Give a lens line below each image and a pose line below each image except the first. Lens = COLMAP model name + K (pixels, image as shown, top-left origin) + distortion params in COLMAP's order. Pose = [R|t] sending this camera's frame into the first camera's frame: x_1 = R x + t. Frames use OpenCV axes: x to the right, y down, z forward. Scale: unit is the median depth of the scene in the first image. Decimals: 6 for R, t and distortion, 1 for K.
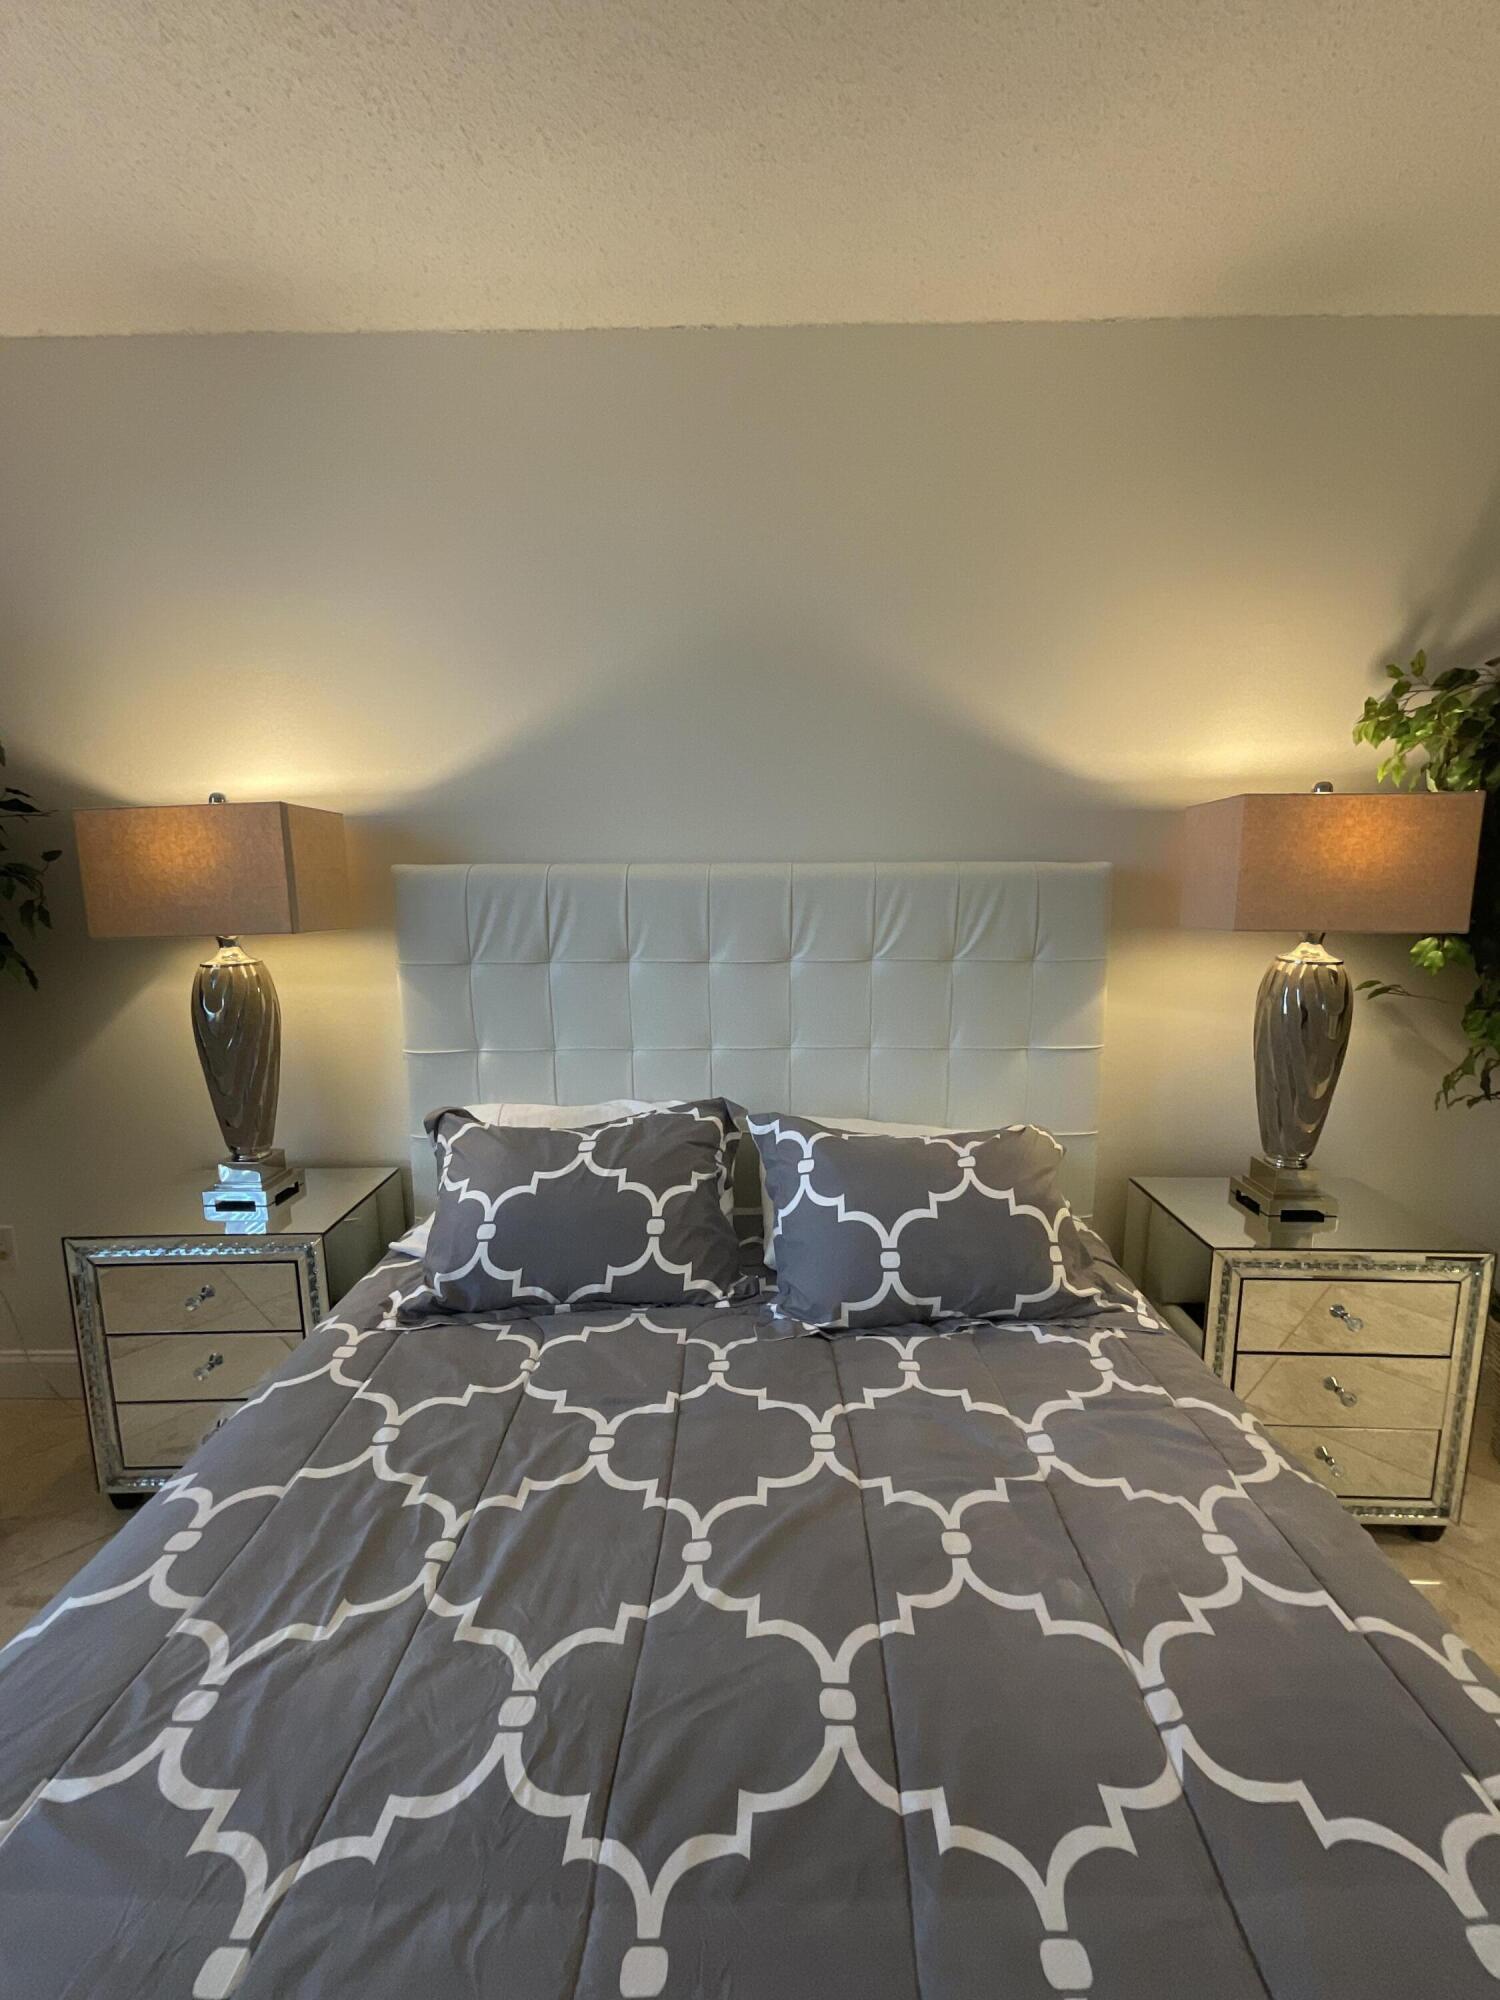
lens RADIAL K [[809.7, 0, 750.0], [0, 809.7, 1000.0], [0, 0, 1]] dist [-0.014303, 0.008042]
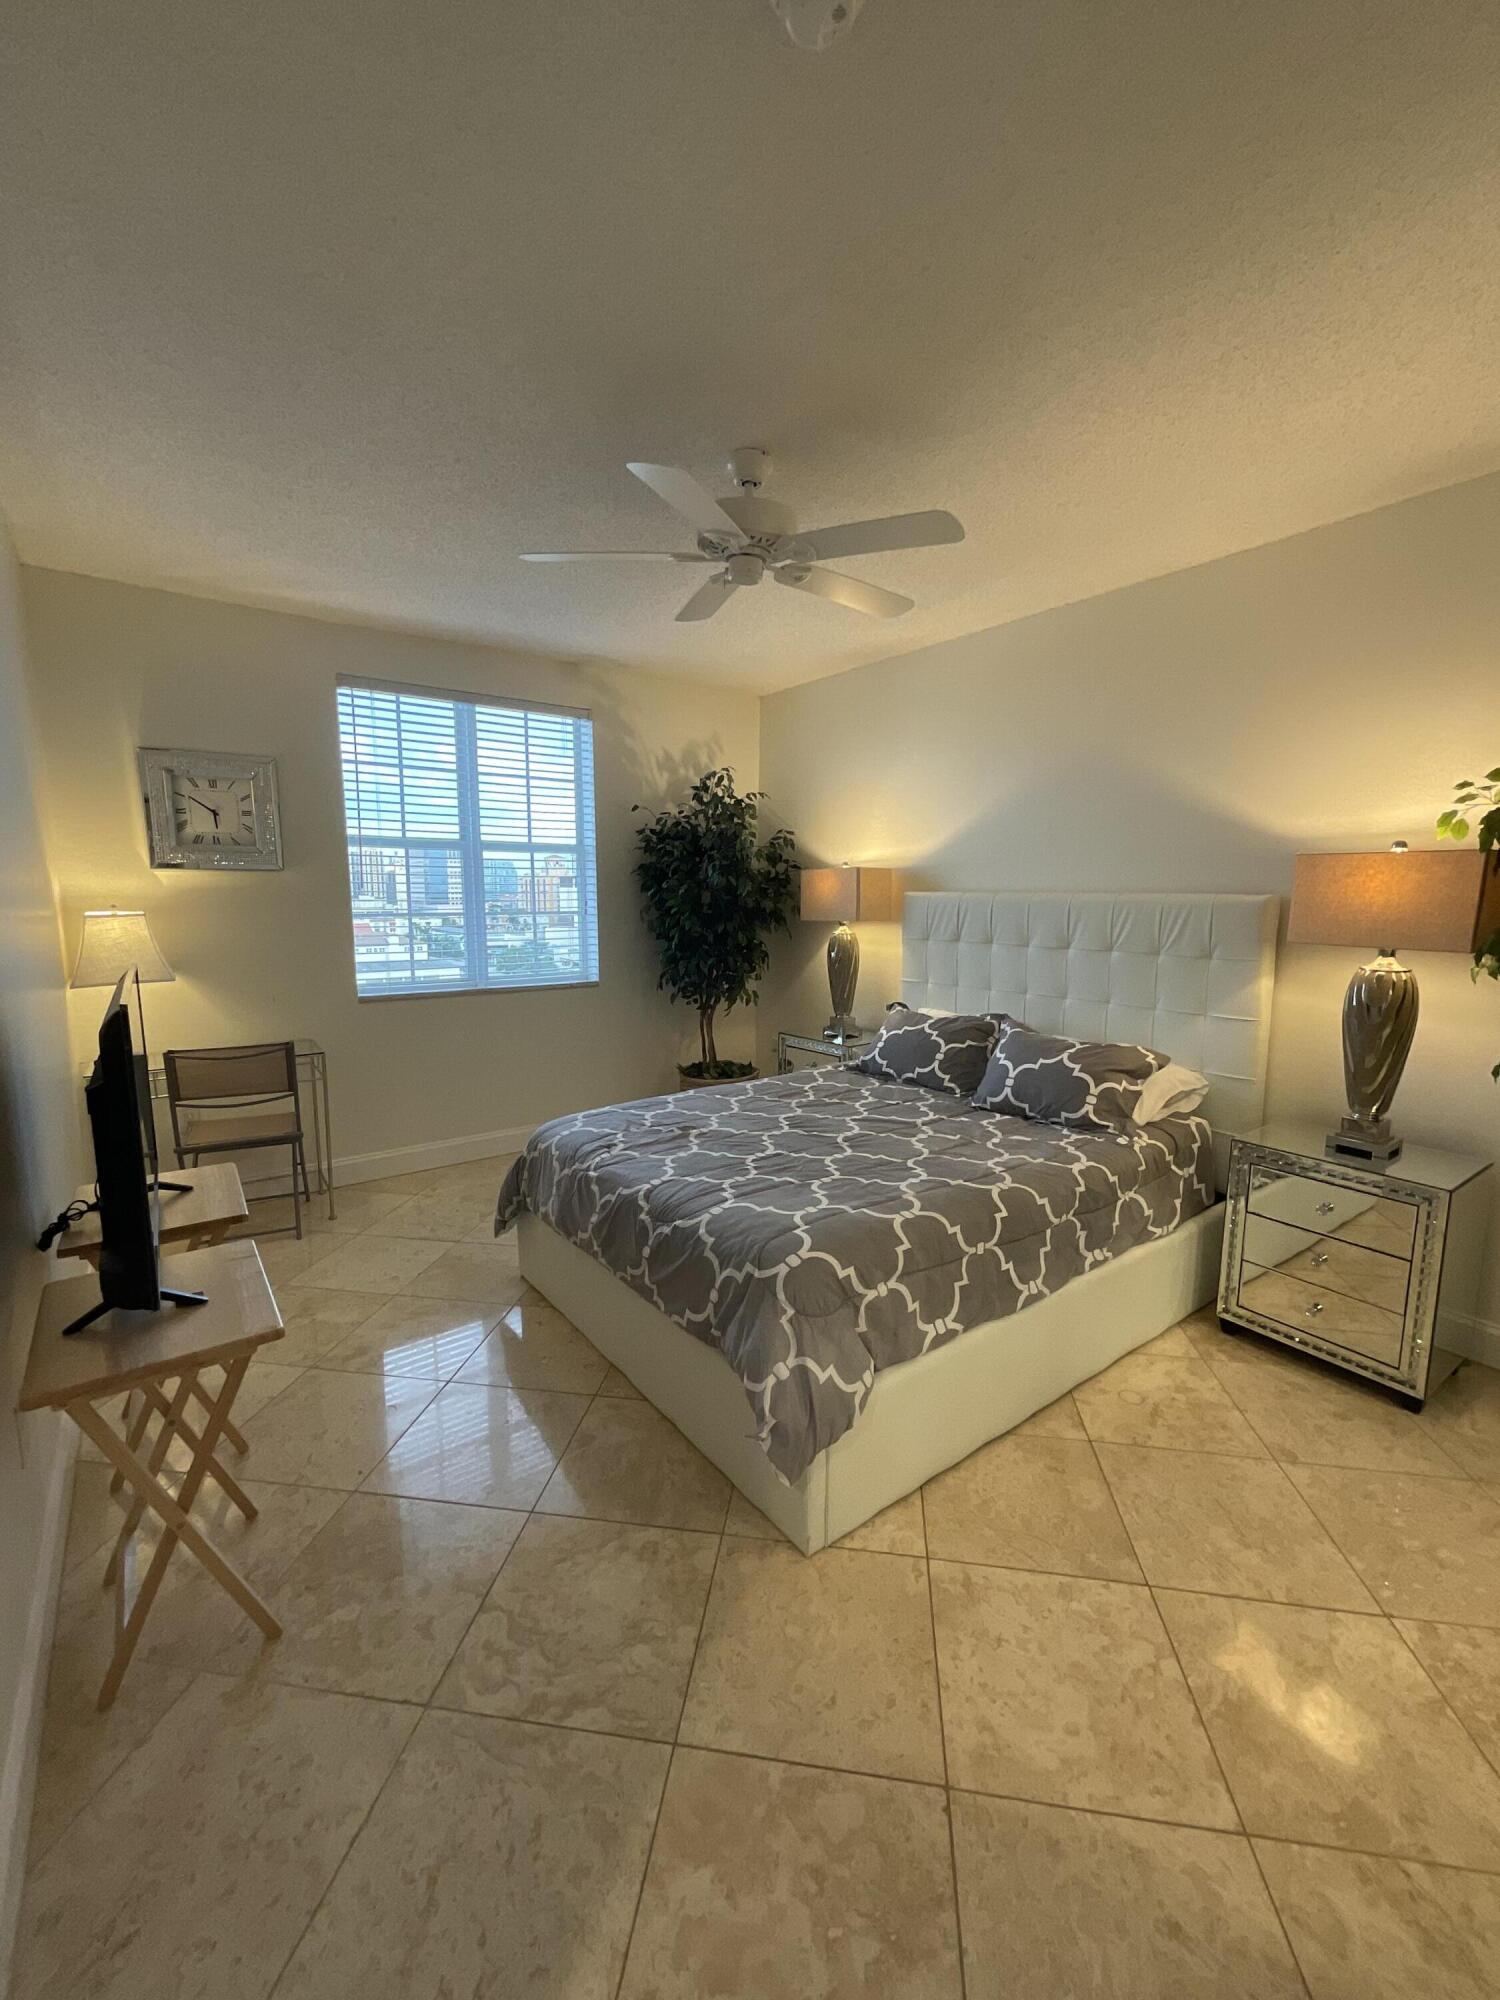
lens RADIAL K [[802.1, 0, 750.0], [0, 802.1, 1000.0], [0, 0, 1]] dist [-0.002069, -0.001929]
pose [[0.610113, 0.115601, -0.783836, 1.307731], [-0.120647, 0.991317, 0.052293, 0.073171], [0.783075, 0.062663, 0.618763, -0.813065]]
